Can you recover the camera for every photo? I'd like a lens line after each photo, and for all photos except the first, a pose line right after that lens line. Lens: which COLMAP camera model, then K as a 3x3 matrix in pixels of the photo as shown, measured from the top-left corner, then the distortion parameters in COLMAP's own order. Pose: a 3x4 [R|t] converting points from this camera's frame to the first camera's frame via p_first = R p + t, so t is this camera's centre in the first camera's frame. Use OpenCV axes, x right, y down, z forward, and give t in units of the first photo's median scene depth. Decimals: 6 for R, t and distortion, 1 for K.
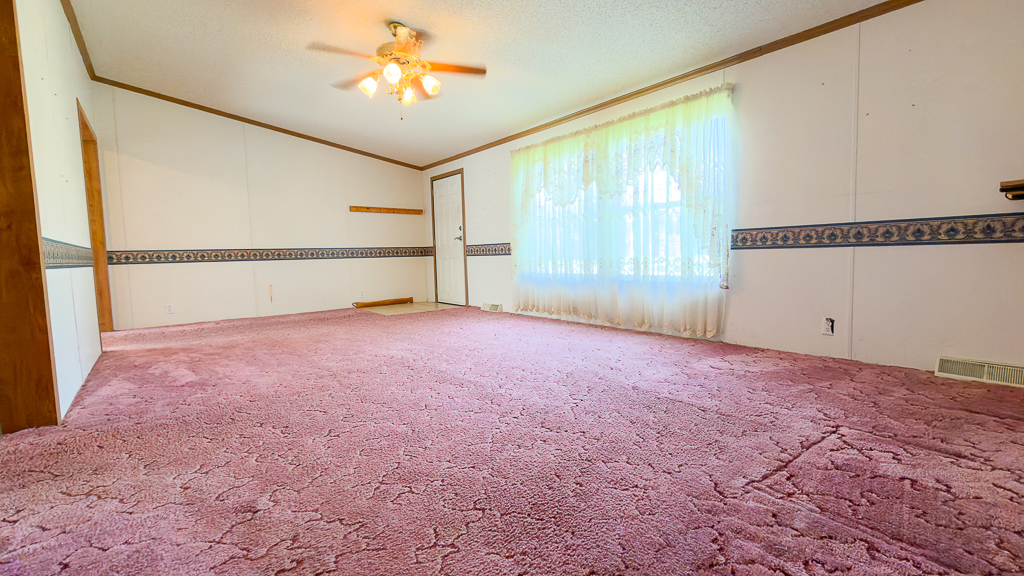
lens RADIAL K [[452.1, 0, 515.5], [0, 452.1, 286.5], [0, 0, 1]] dist [0.014658, -0.015522]
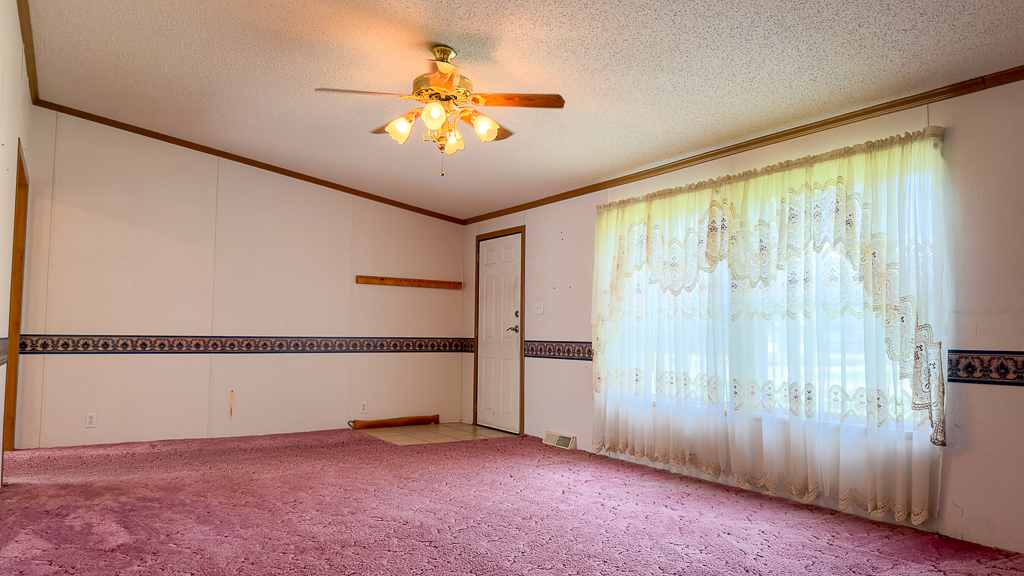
lens RADIAL K [[724.6, 0, 517.1], [0, 724.6, 293.0], [0, 0, 1]] dist [0.105485, -0.168684]
pose [[0.992469, 0.030603, -0.118610, 0.003750], [-0.046012, 0.990519, -0.129442, -0.035386], [0.113524, 0.133925, 0.984468, -0.060930]]
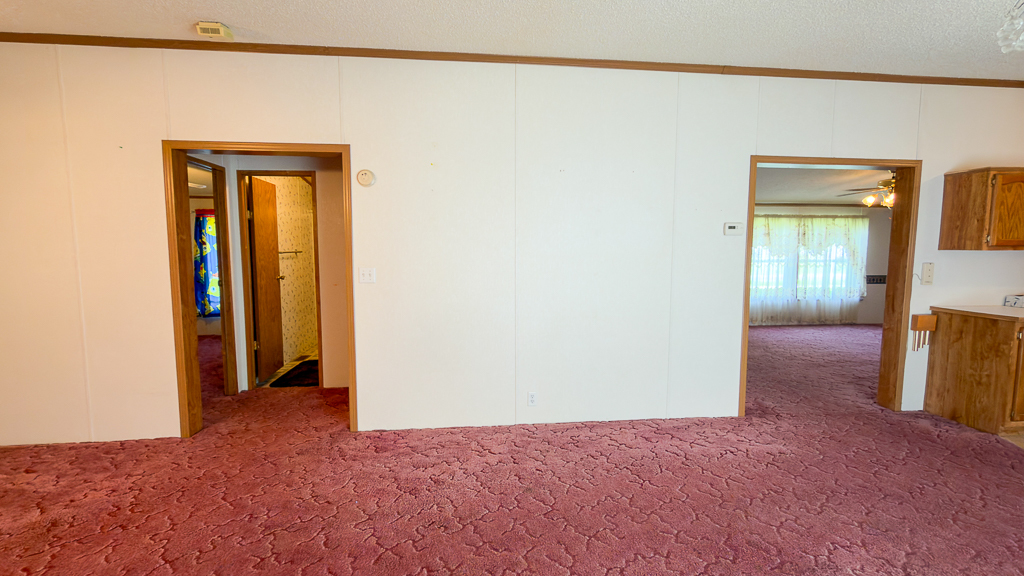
lens RADIAL K [[452.2, 0, 512.0], [0, 452.2, 288.0], [0, 0, 1]] dist [0.000816, -0.000481]
pose [[0.540964, -0.043413, 0.839924, -1.984999], [0.046305, 0.998690, 0.021796, -0.156437], [-0.839770, 0.027102, 0.542266, 0.999853]]
